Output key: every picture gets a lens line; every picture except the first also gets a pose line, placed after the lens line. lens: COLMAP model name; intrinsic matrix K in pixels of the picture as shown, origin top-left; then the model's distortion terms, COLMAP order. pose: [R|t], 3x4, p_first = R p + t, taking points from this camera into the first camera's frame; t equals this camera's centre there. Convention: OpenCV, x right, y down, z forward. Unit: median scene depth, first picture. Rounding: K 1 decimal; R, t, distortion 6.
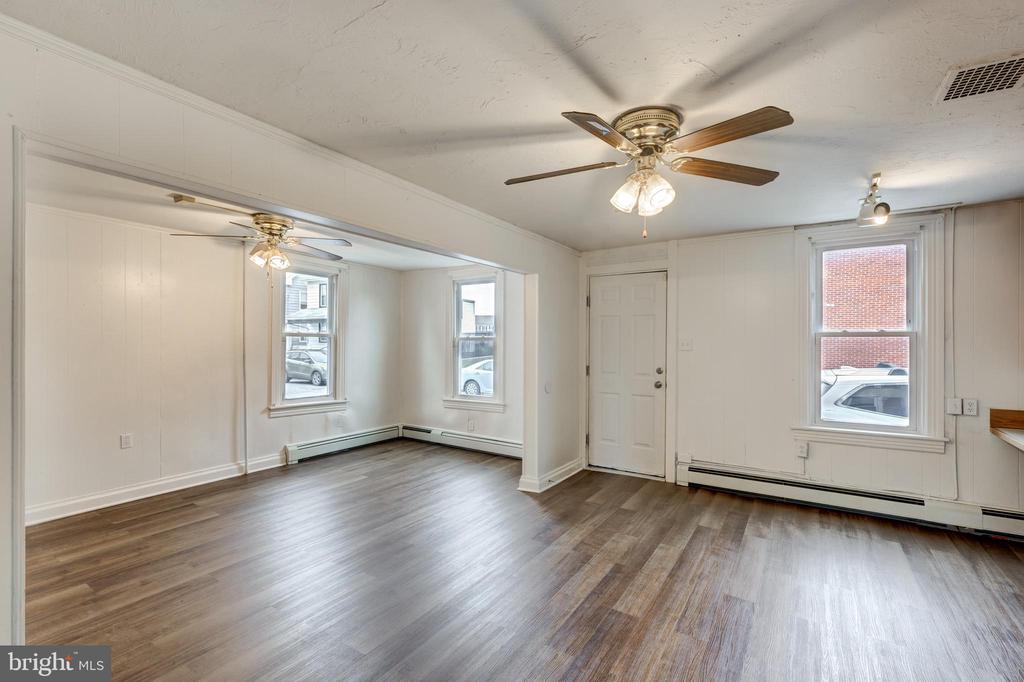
lens RADIAL K [[461.0, 0, 510.1], [0, 461.0, 340.6], [0, 0, 1]] dist [0.002937, 0.000380]
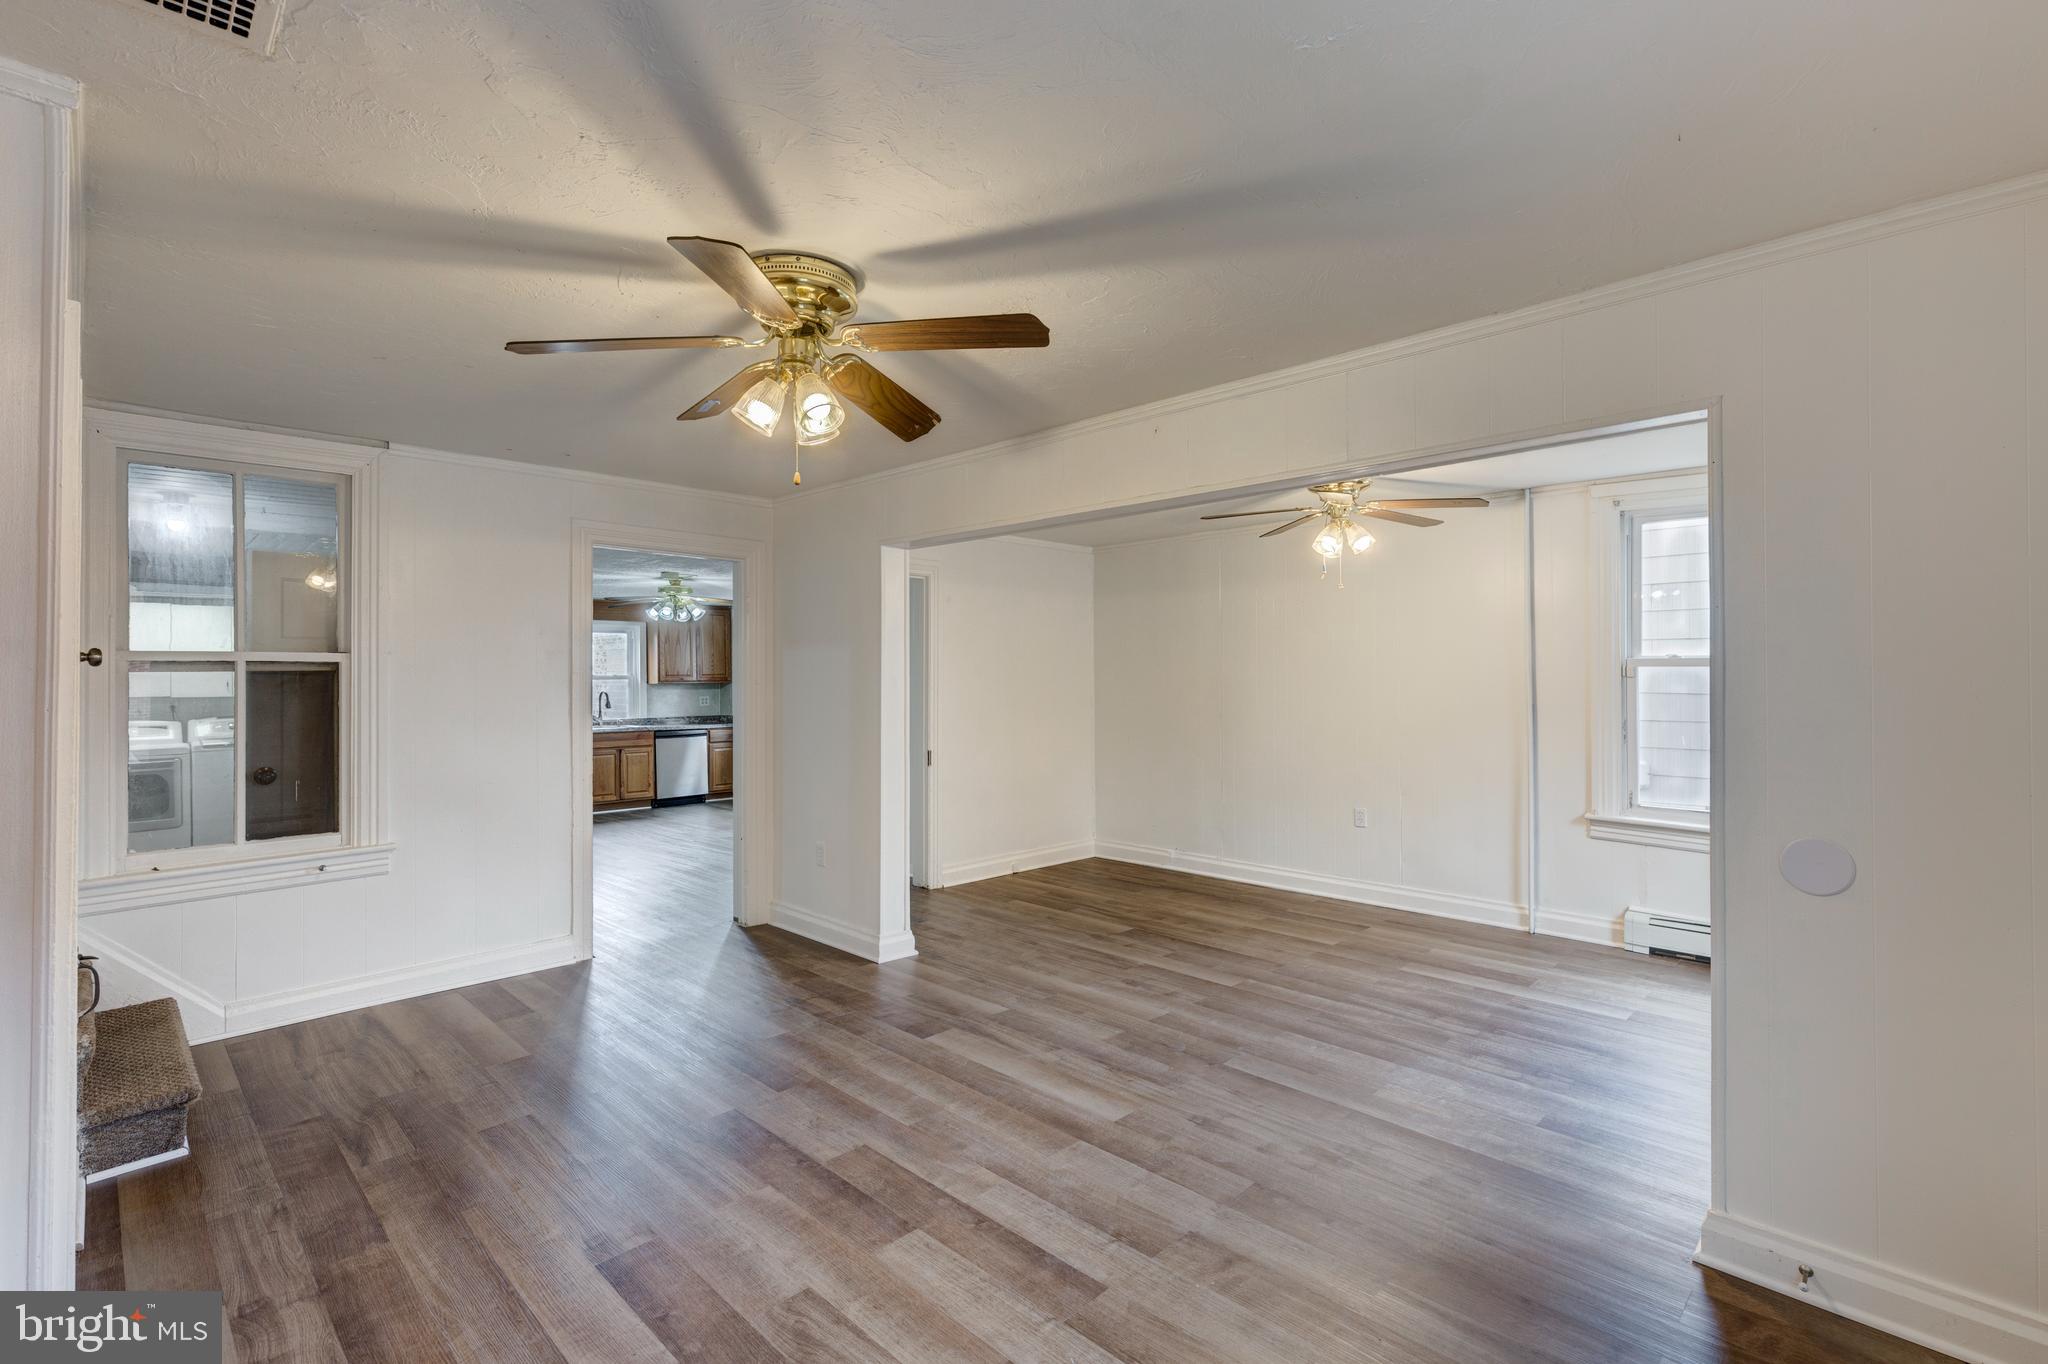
lens RADIAL K [[922.1, 0, 1020.2], [0, 922.1, 681.2], [0, 0, 1]] dist [0.002937, 0.000380]
pose [[-0.204976, -0.000648, -0.978767, 0.530756], [0.003661, 0.999992, -0.001429, 0.004267], [0.978760, -0.003876, -0.204972, 0.603540]]
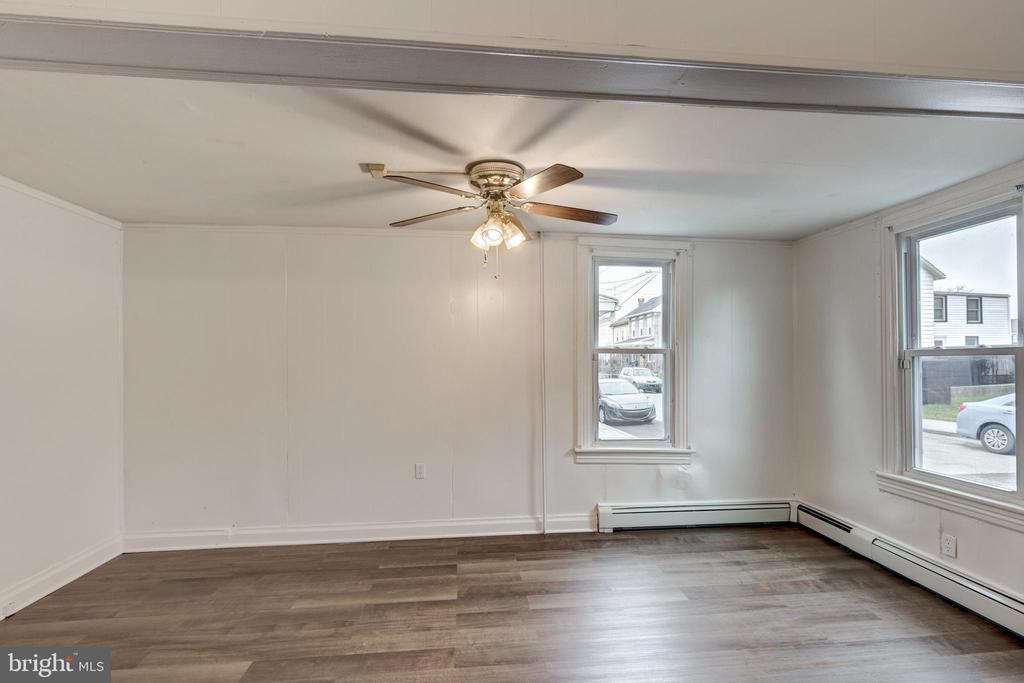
lens RADIAL K [[475.3, 0, 513.6], [0, 475.3, 354.1], [0, 0, 1]] dist [0.002663, 0.000011]
pose [[0.630003, -0.014627, -0.776455, 0.012994], [0.007639, 0.999891, -0.012638, 0.000542], [0.776555, 0.002031, 0.630046, 0.429785]]
